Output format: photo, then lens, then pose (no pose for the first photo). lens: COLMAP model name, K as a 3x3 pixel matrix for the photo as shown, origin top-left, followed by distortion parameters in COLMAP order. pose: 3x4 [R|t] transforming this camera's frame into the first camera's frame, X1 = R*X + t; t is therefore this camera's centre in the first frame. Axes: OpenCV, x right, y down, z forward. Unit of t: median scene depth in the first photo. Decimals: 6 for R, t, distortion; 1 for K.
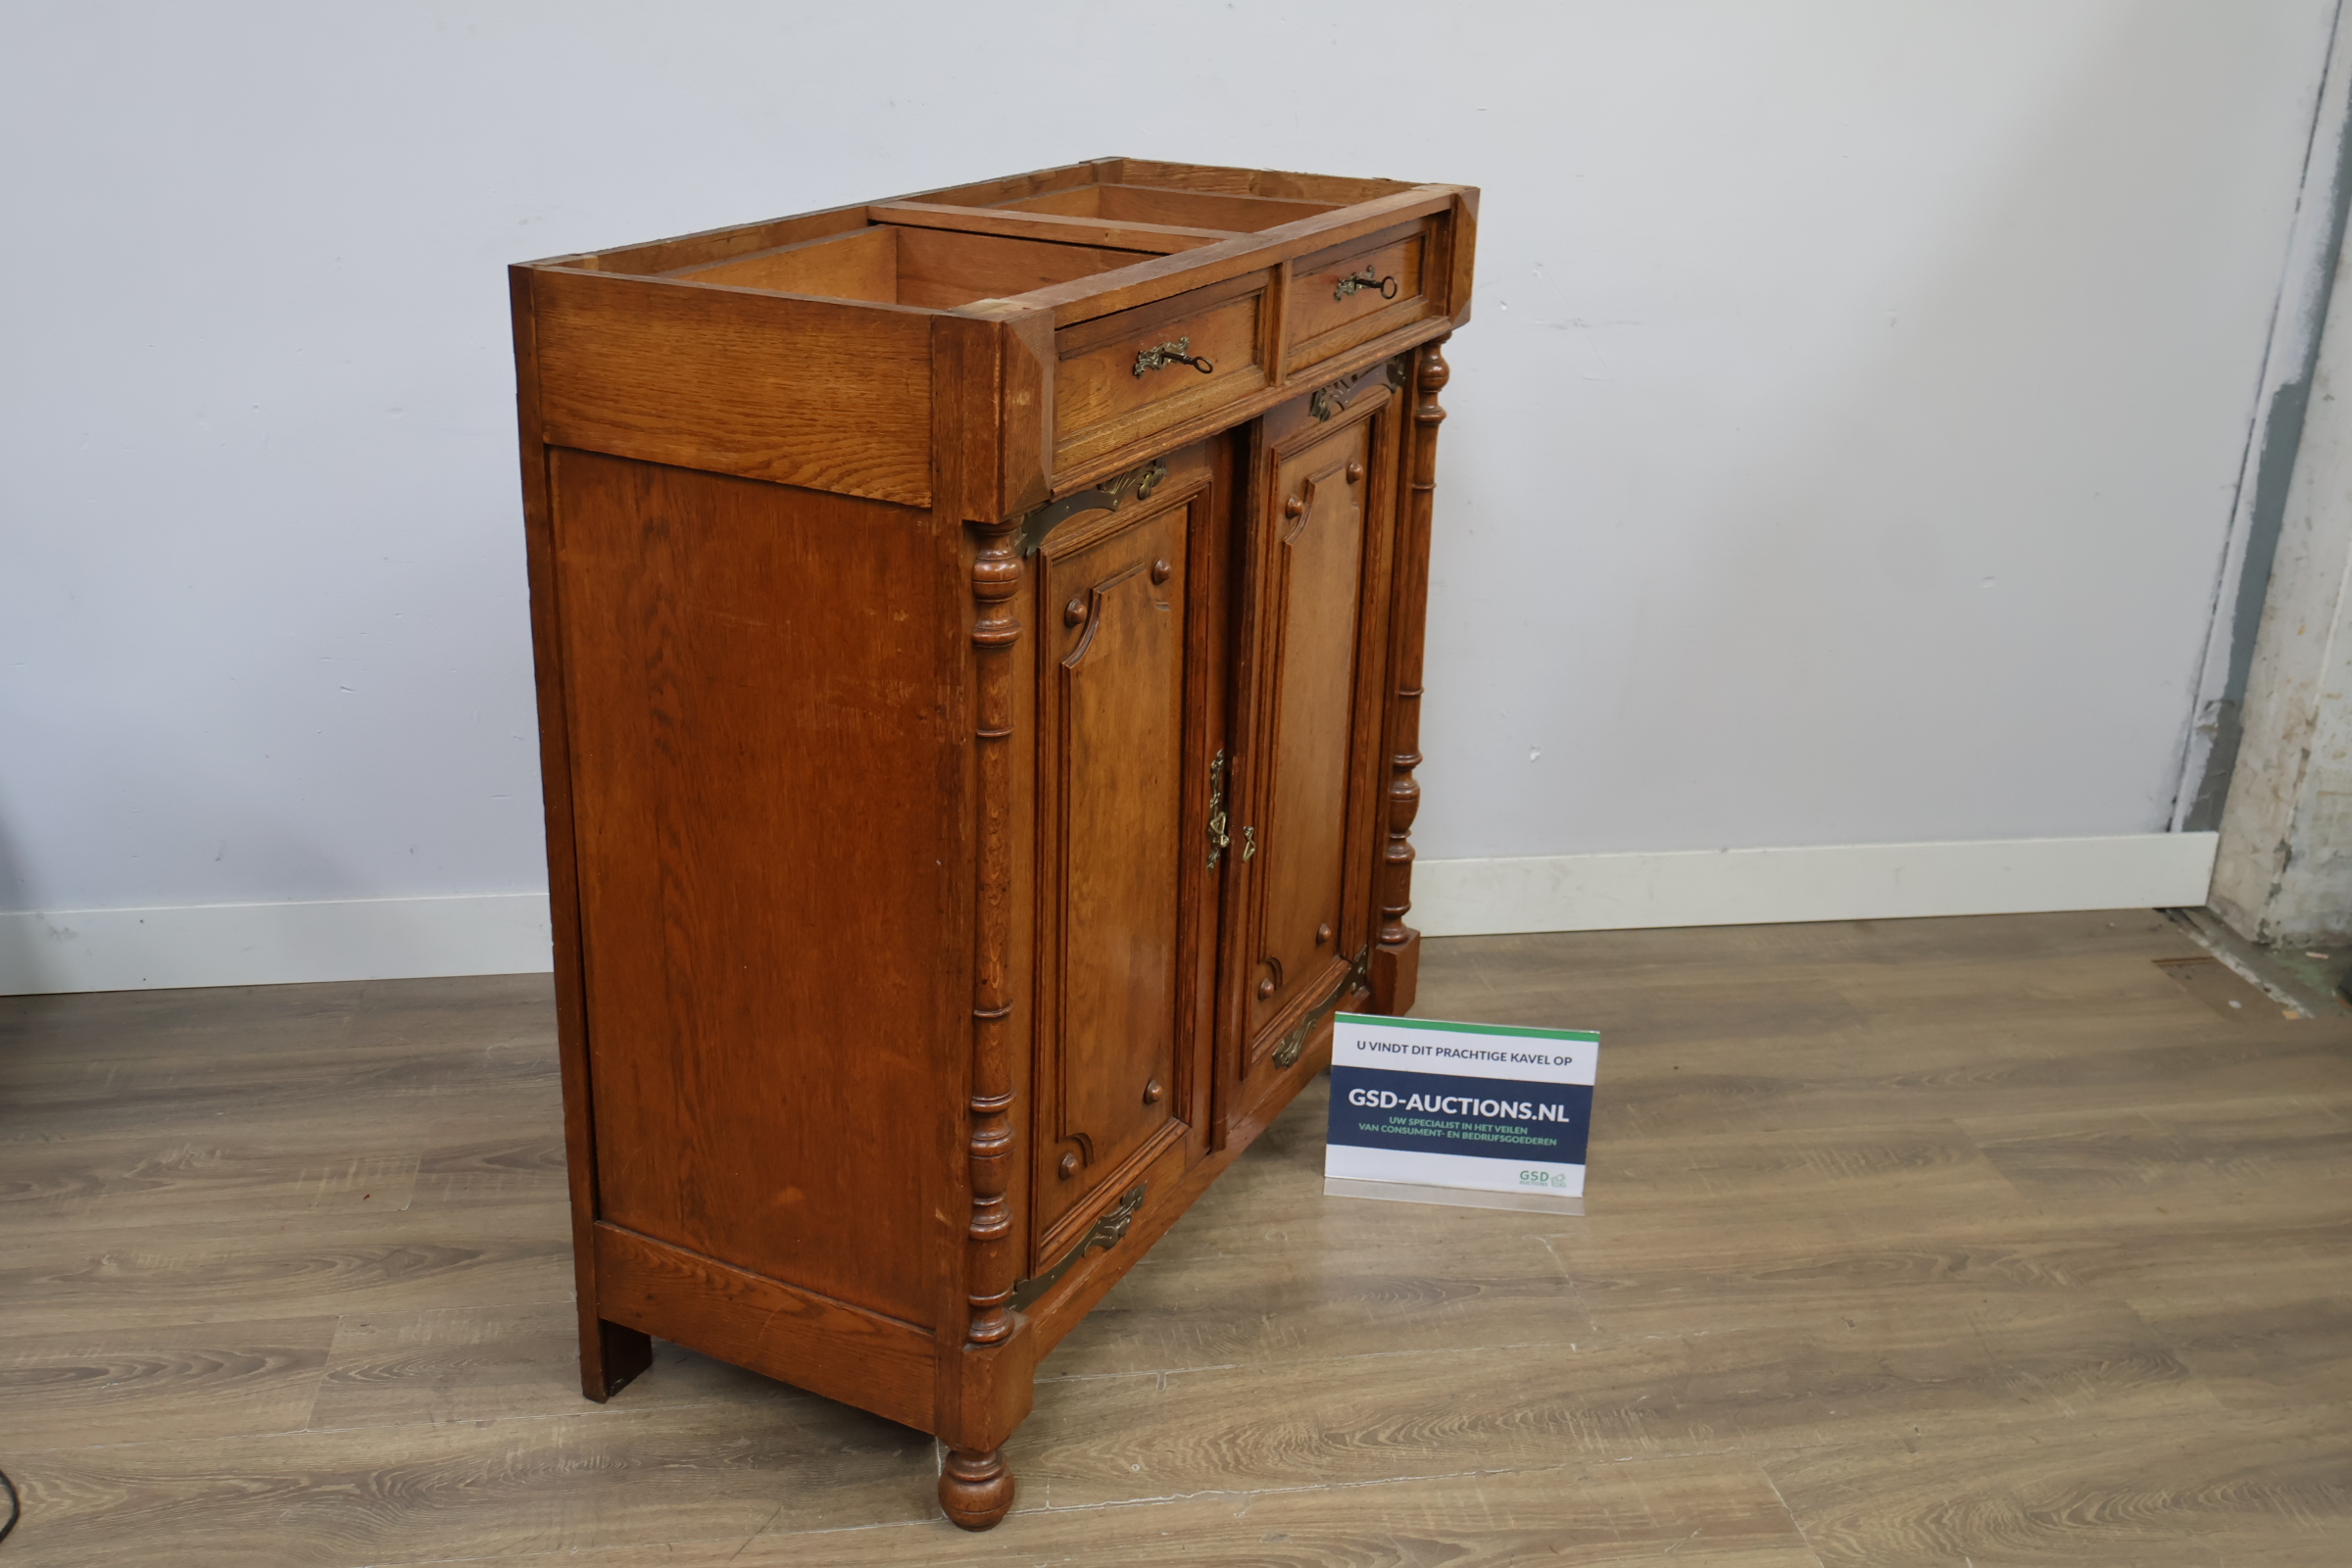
lens RADIAL K [[2357.1, 0, 1180.2], [0, 2357.1, 770.0], [0, 0, 1]] dist [-0.001369, 0.013573]
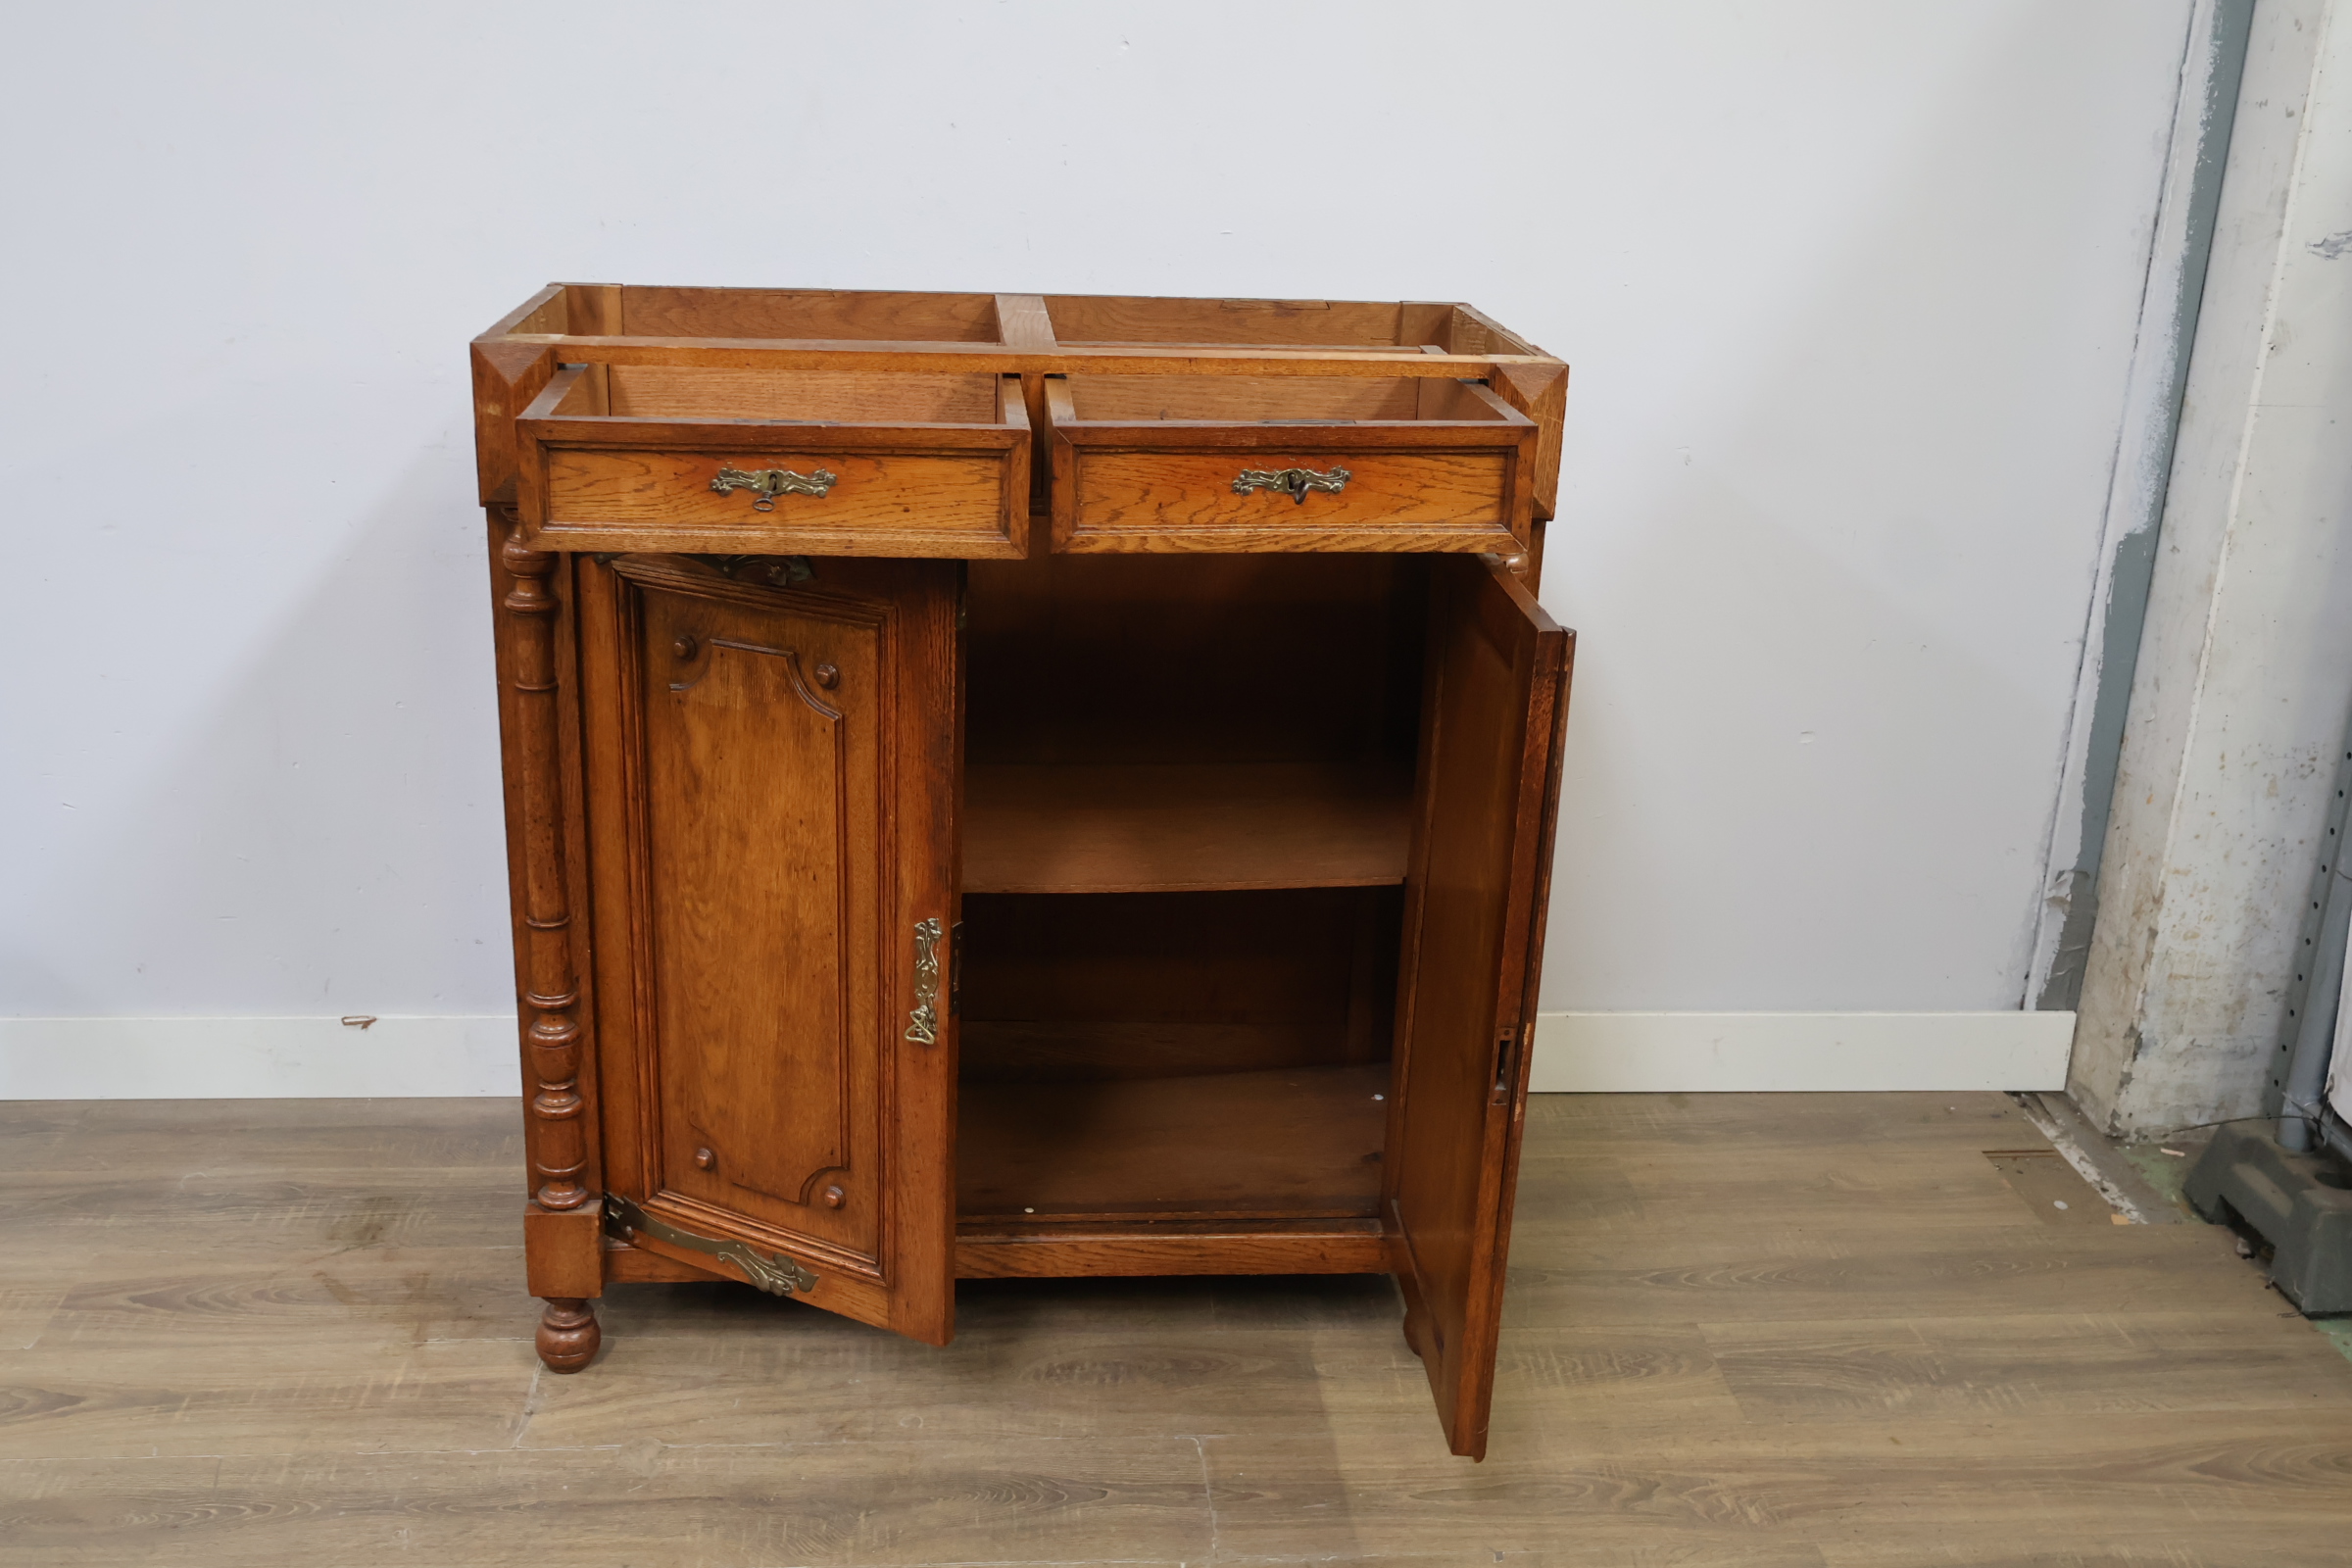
lens RADIAL K [[2341.1, 0, 1167.7], [0, 2341.1, 777.8], [0, 0, 1]] dist [-0.009384, 0.021778]
pose [[0.995672, 0.028433, -0.088486, 0.212044], [-0.031439, 0.998969, -0.032761, -0.031217], [0.087463, 0.035401, 0.995539, 0.067520]]
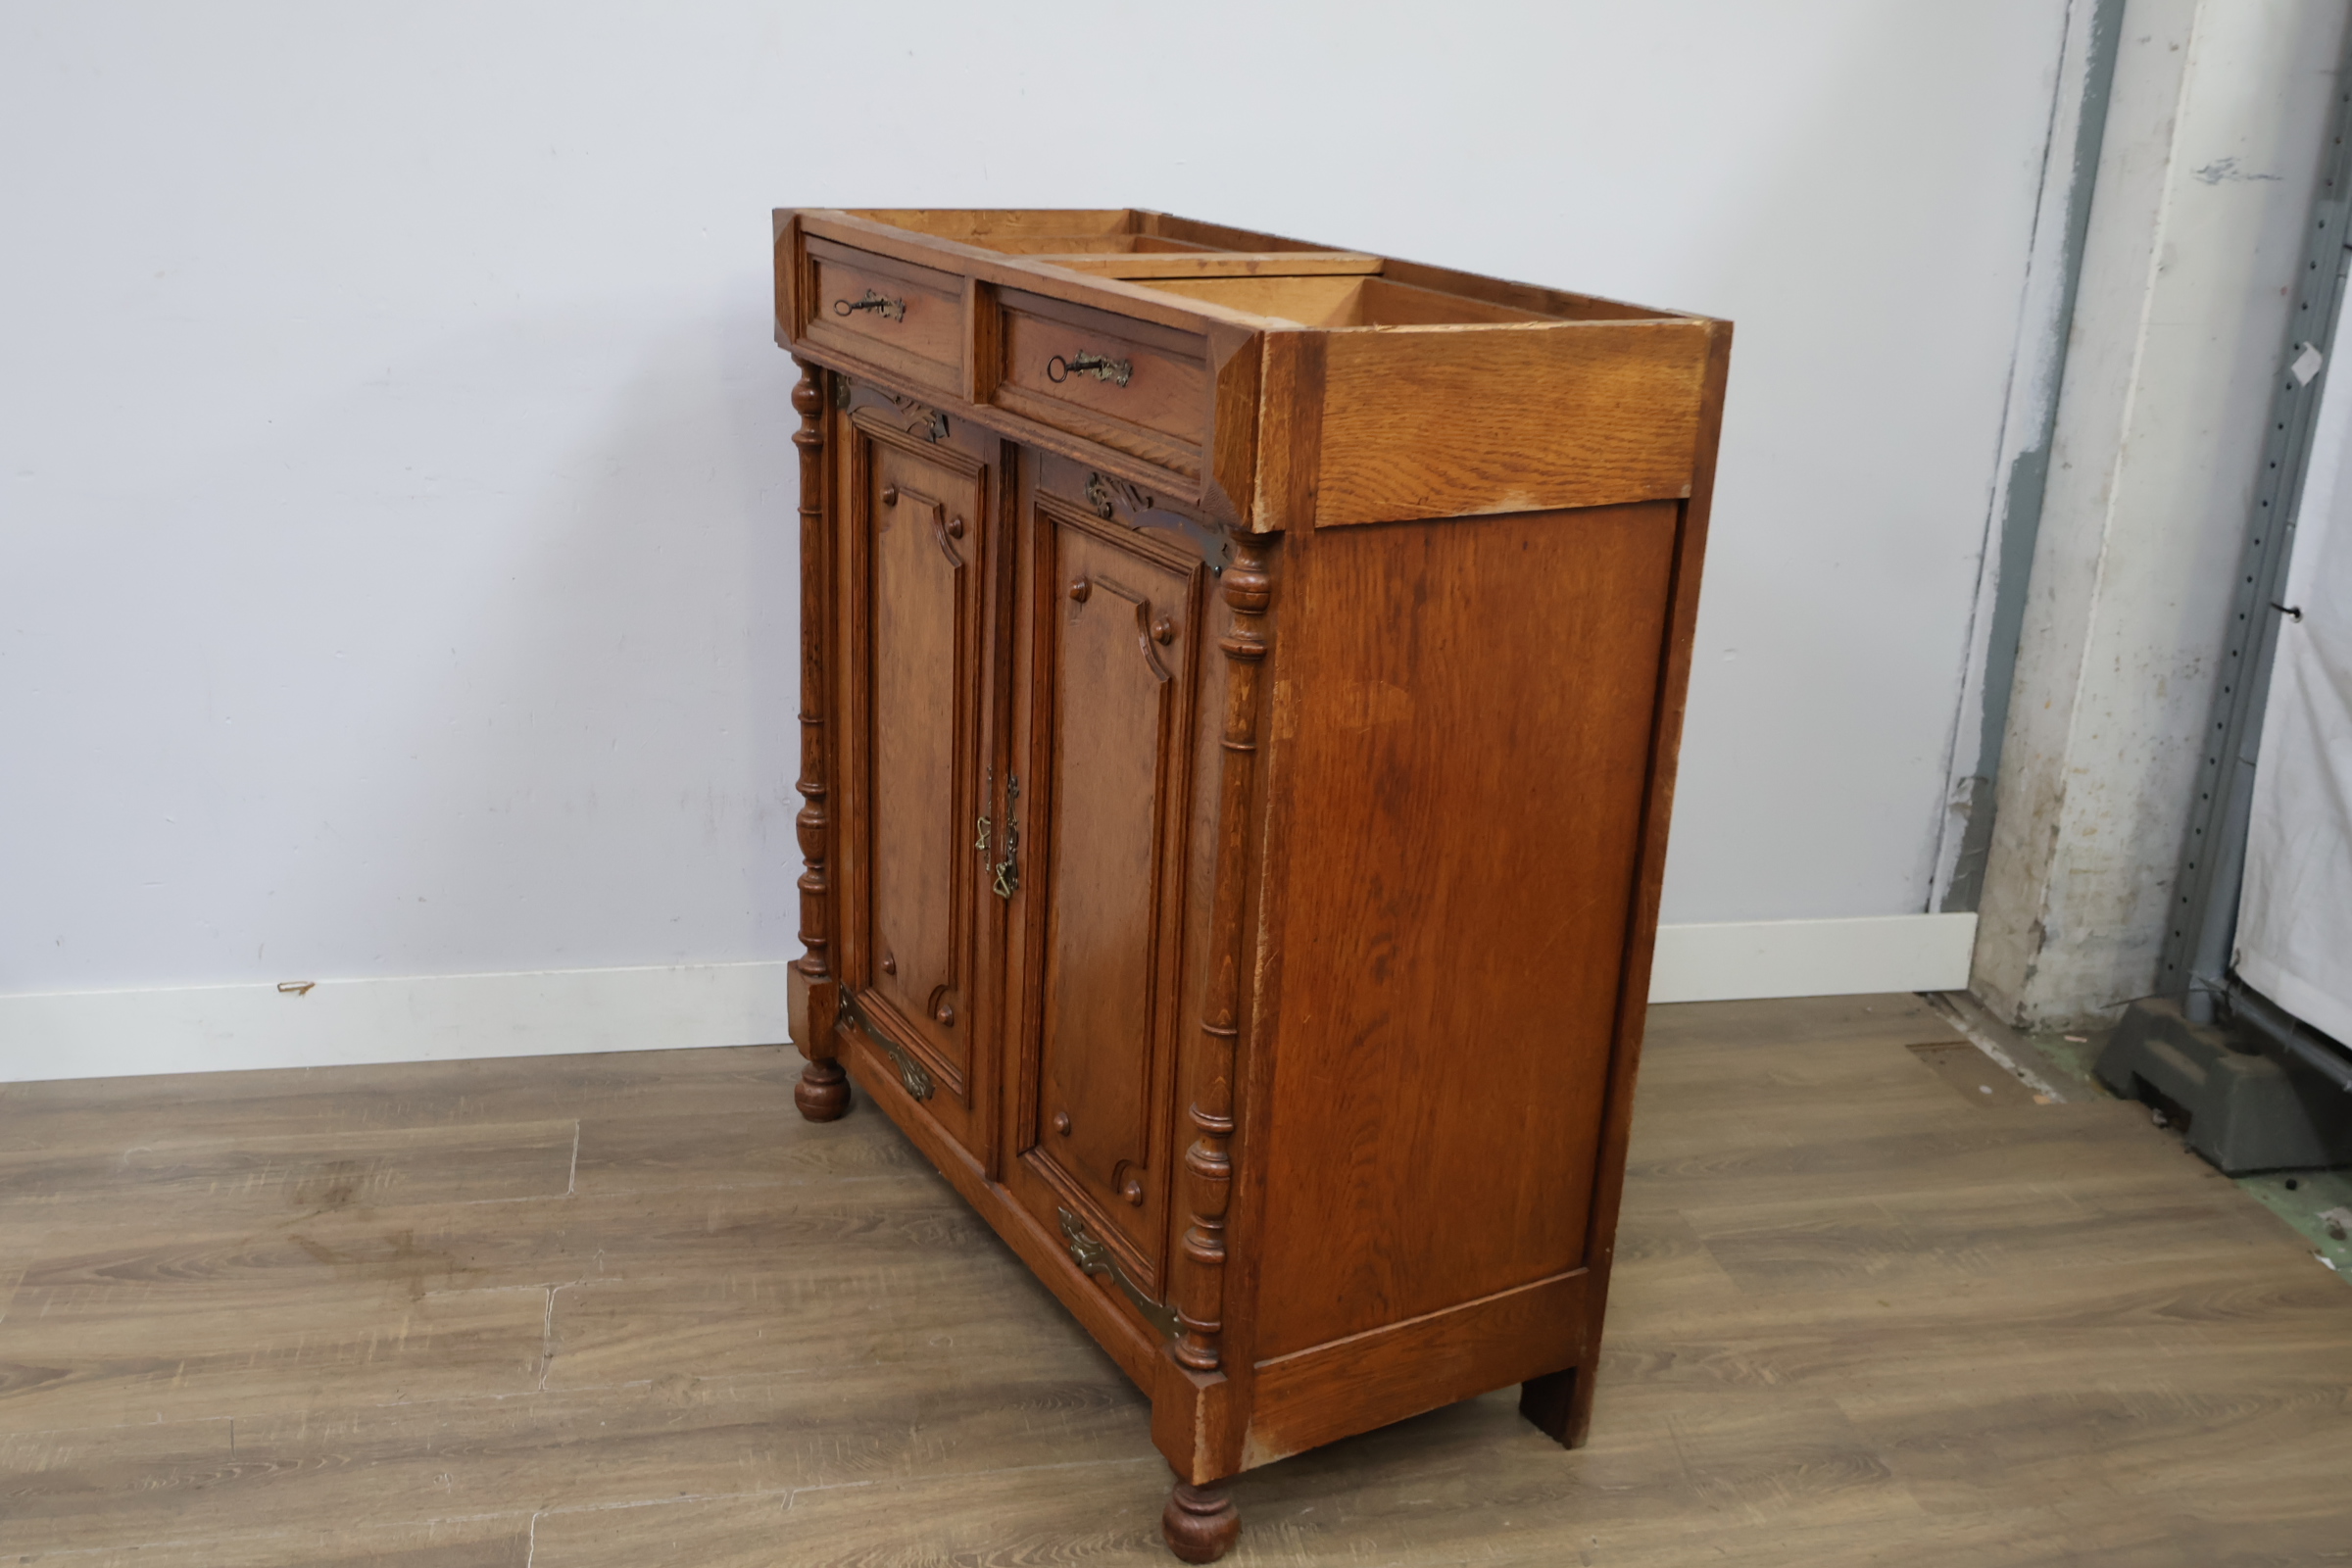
lens RADIAL K [[2343.9, 0, 1175.2], [0, 2343.9, 786.8], [0, 0, 1]] dist [0.003664, 0.009467]
pose [[0.999483, -0.004870, 0.031791, 0.102350], [0.006167, 0.999147, -0.040824, 0.015106], [-0.031565, 0.040999, 0.998660, 0.054312]]
